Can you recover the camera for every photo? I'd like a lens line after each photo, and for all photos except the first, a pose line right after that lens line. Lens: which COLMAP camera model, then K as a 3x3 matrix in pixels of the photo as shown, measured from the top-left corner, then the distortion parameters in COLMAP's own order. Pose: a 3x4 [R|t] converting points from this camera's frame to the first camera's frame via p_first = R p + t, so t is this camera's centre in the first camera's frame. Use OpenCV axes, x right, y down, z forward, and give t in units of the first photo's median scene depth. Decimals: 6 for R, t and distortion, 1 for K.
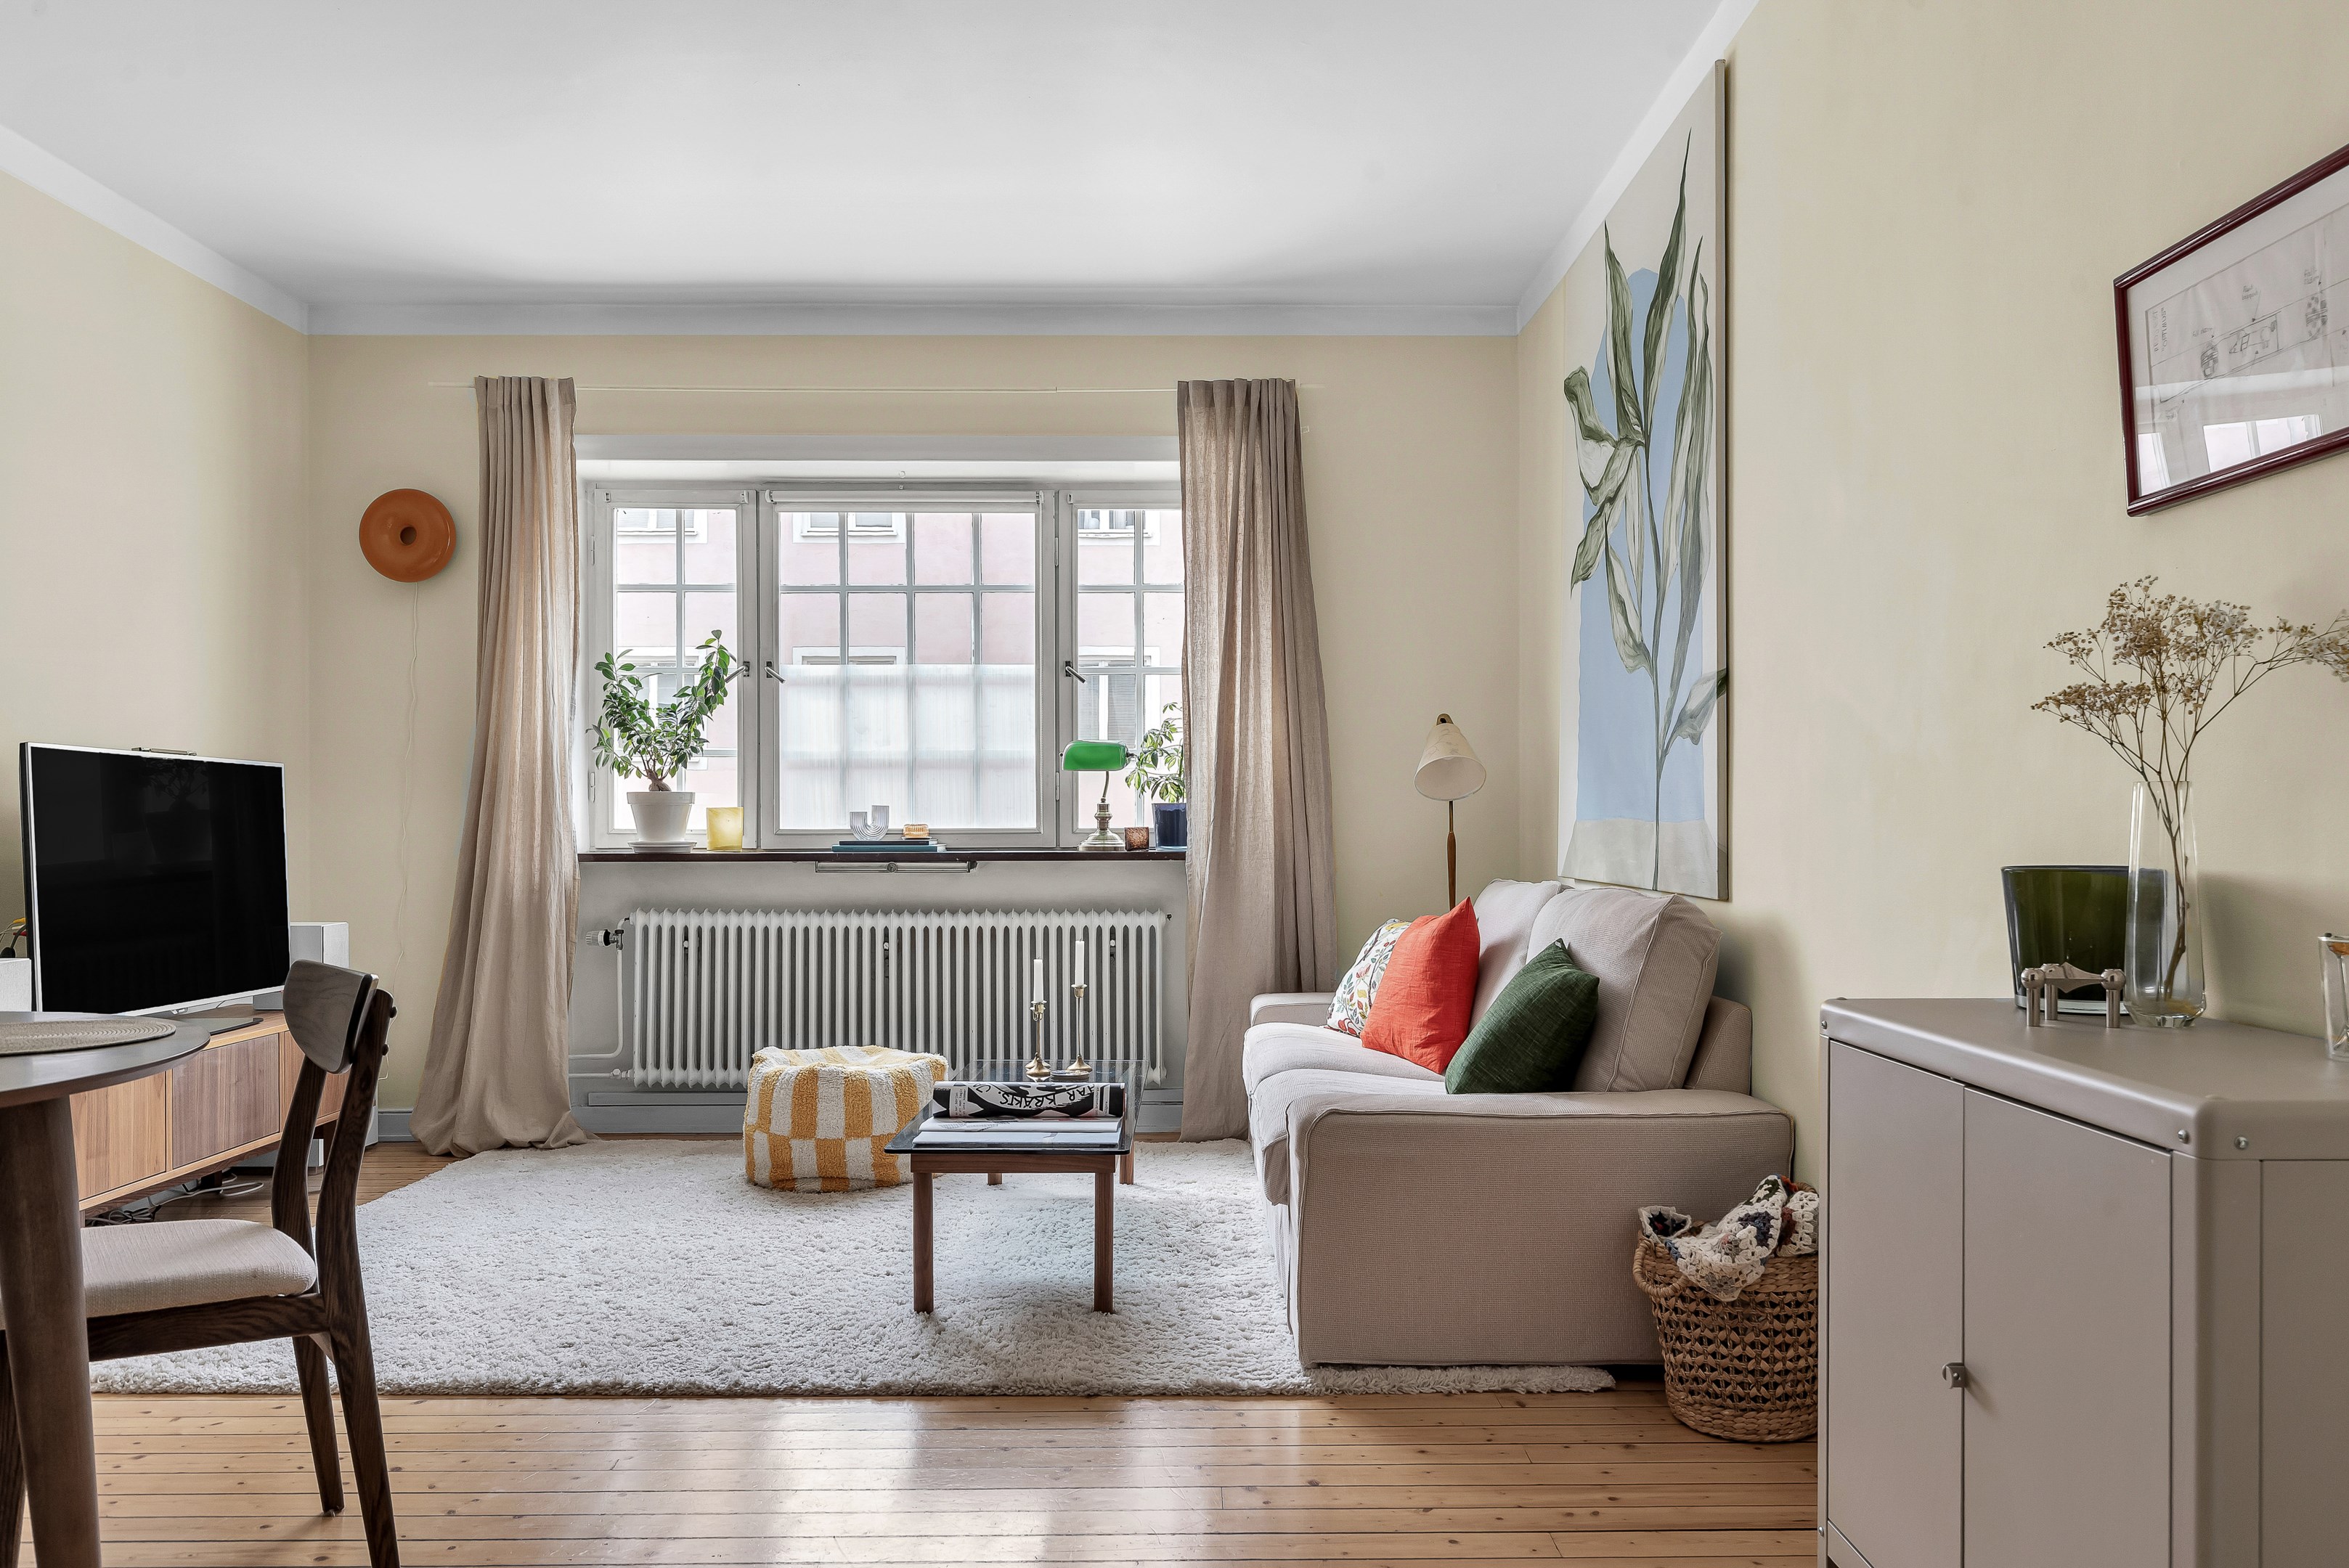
lens RADIAL K [[1742.9, 0, 1185.0], [0, 1742.9, 826.0], [0, 0, 1]] dist [-0.002125, 0.003466]
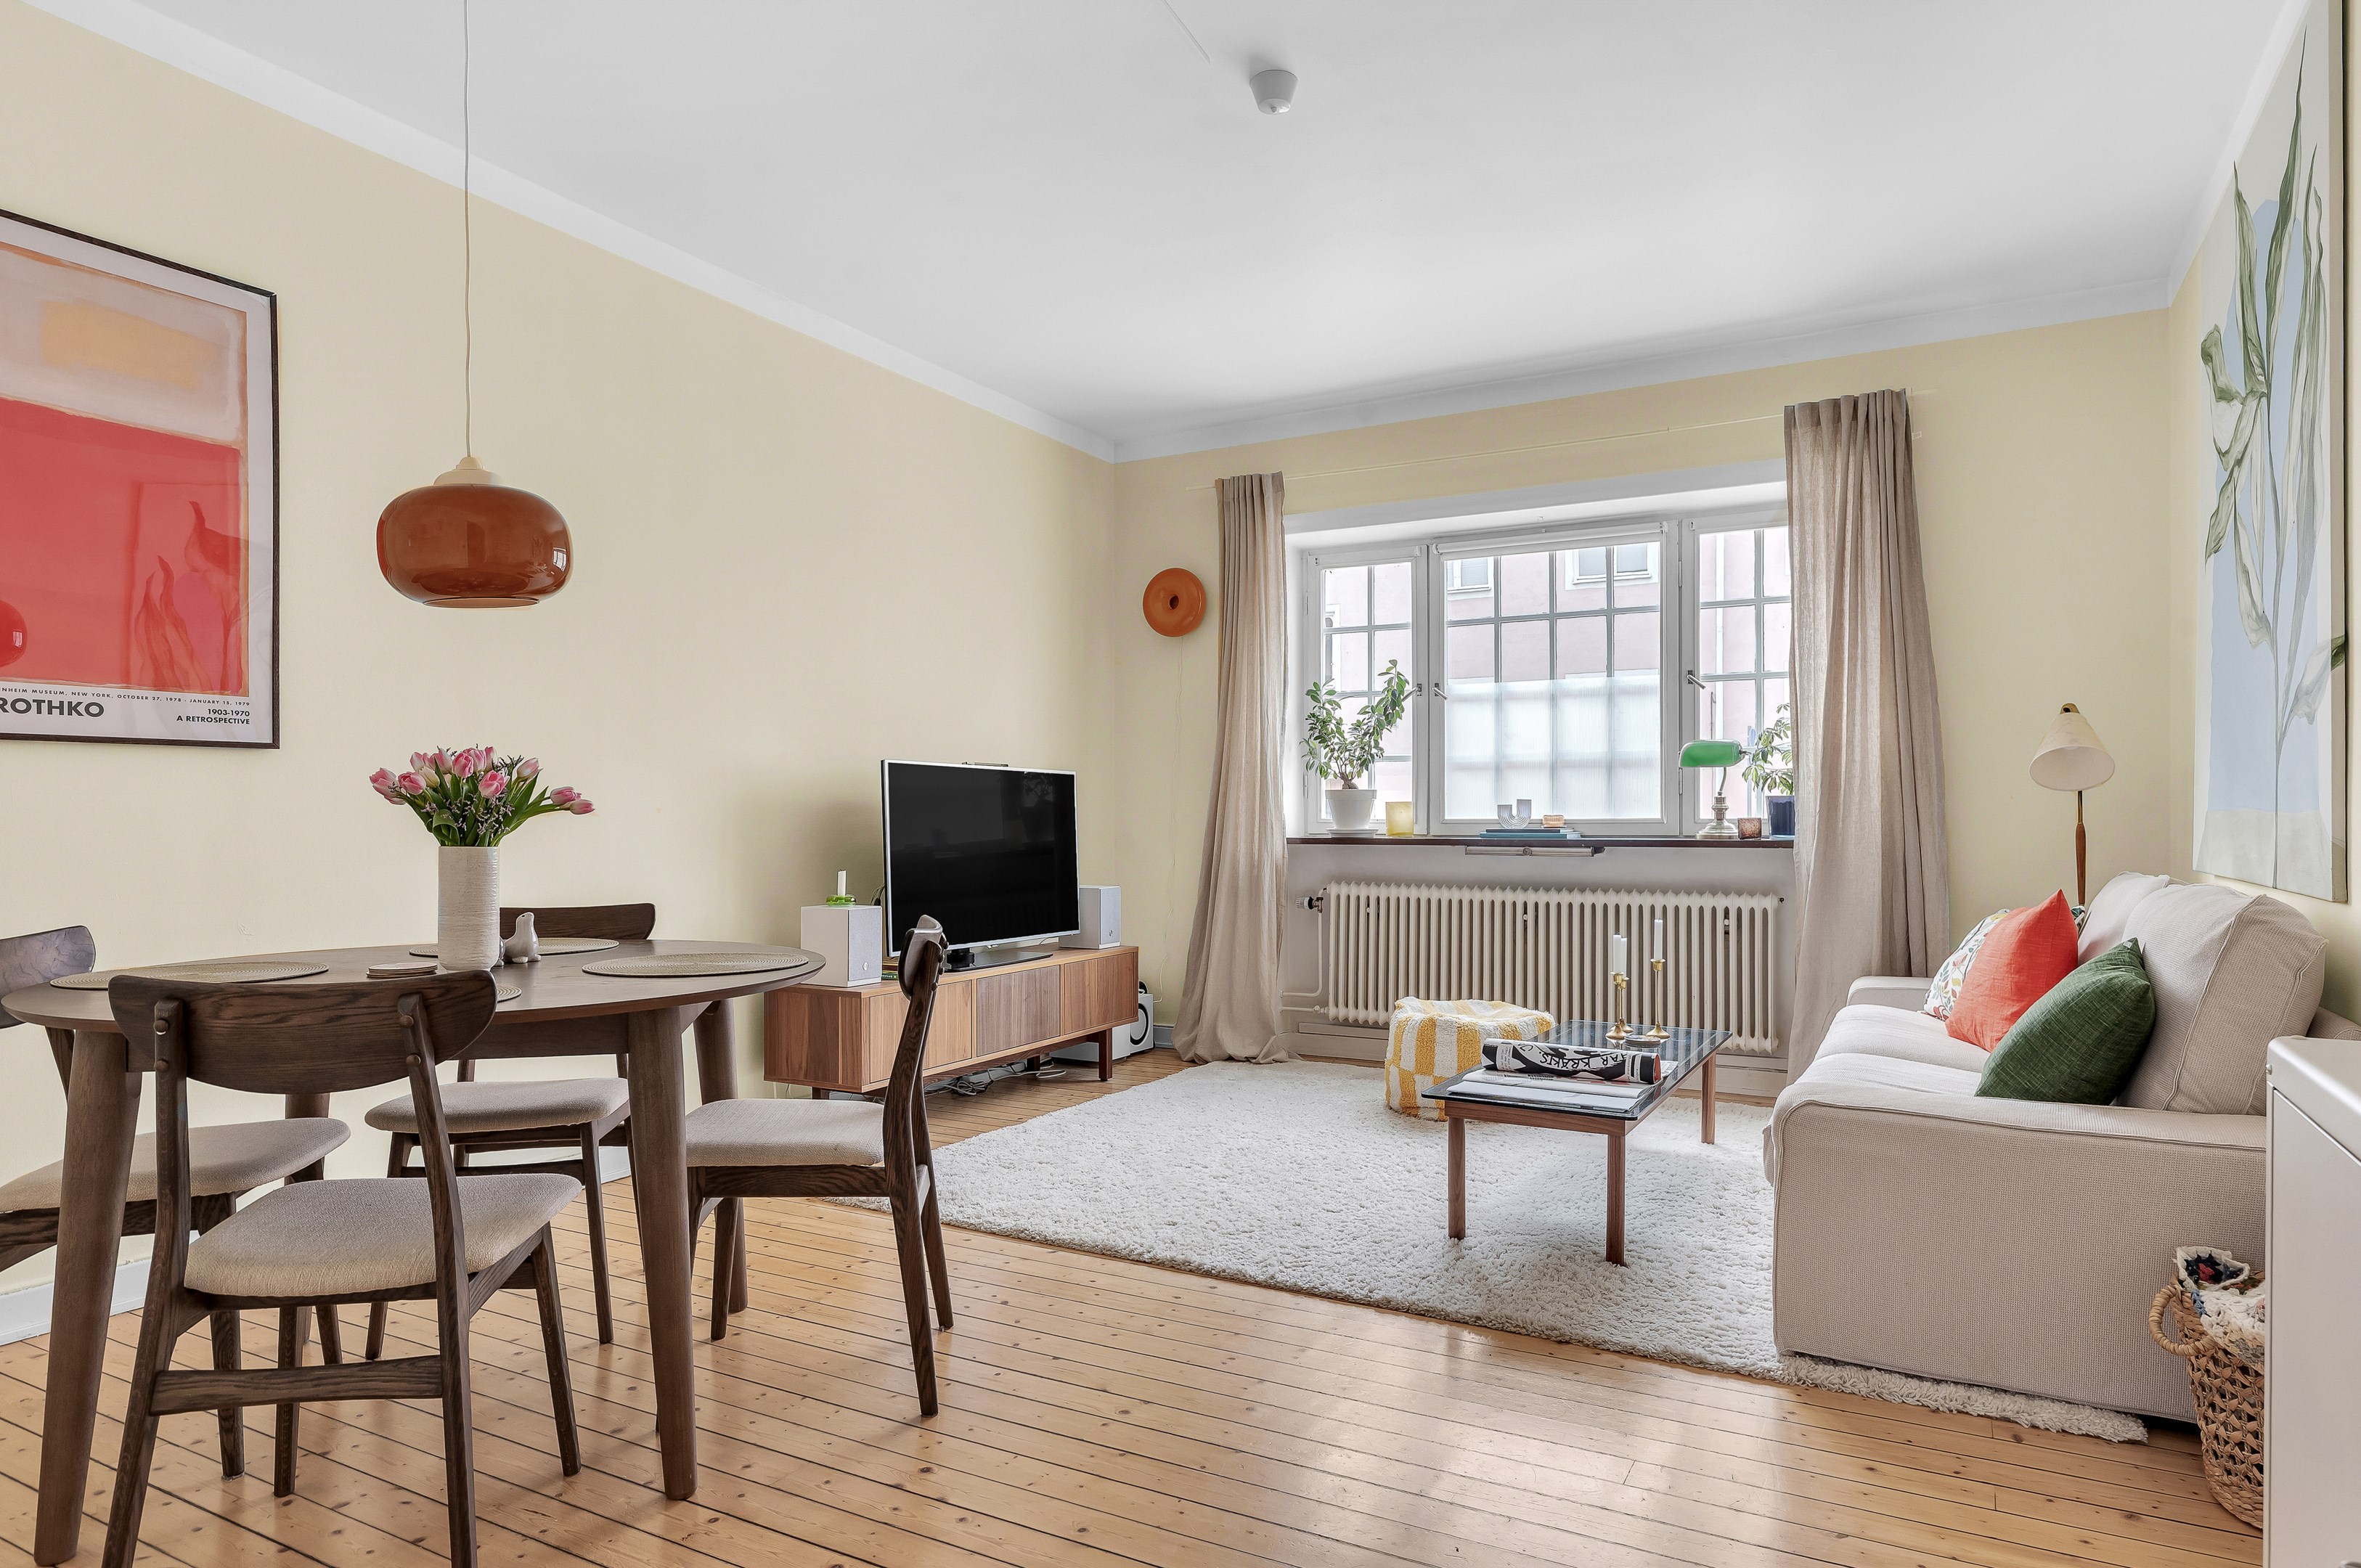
lens RADIAL K [[1358.9, 0, 1212.3], [0, 1358.9, 816.6], [0, 0, 1]] dist [0.000008, 0.000322]
pose [[0.875377, 0.000269, -0.483441, 0.103528], [-0.000173, 1.000000, 0.000243, -0.000154], [0.483441, -0.000128, 0.875377, 0.097421]]
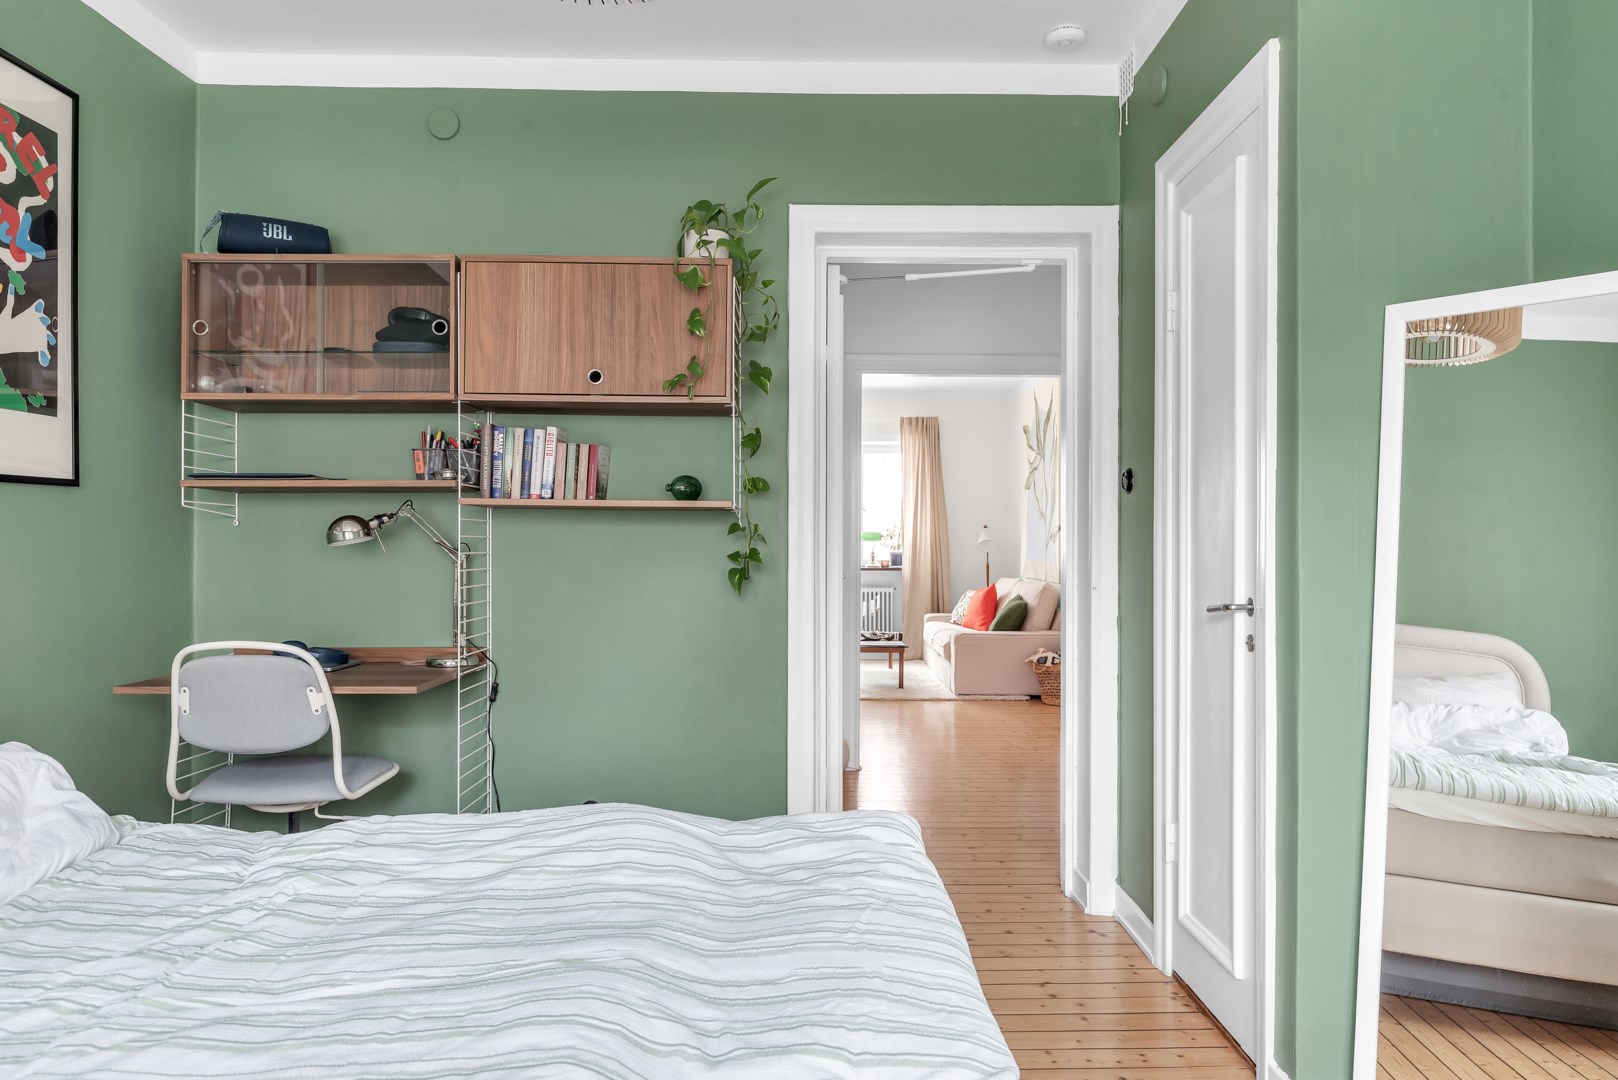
lens RADIAL K [[1056.9, 0, 832.9], [0, 1056.9, 542.7], [0, 0, 1]] dist [-0.004476, 0.003024]
pose [[0.999774, 0.004785, 0.020734, -0.180202], [-0.004808, 0.999988, 0.001047, -0.035212], [-0.020729, -0.001147, 0.999784, -0.979184]]
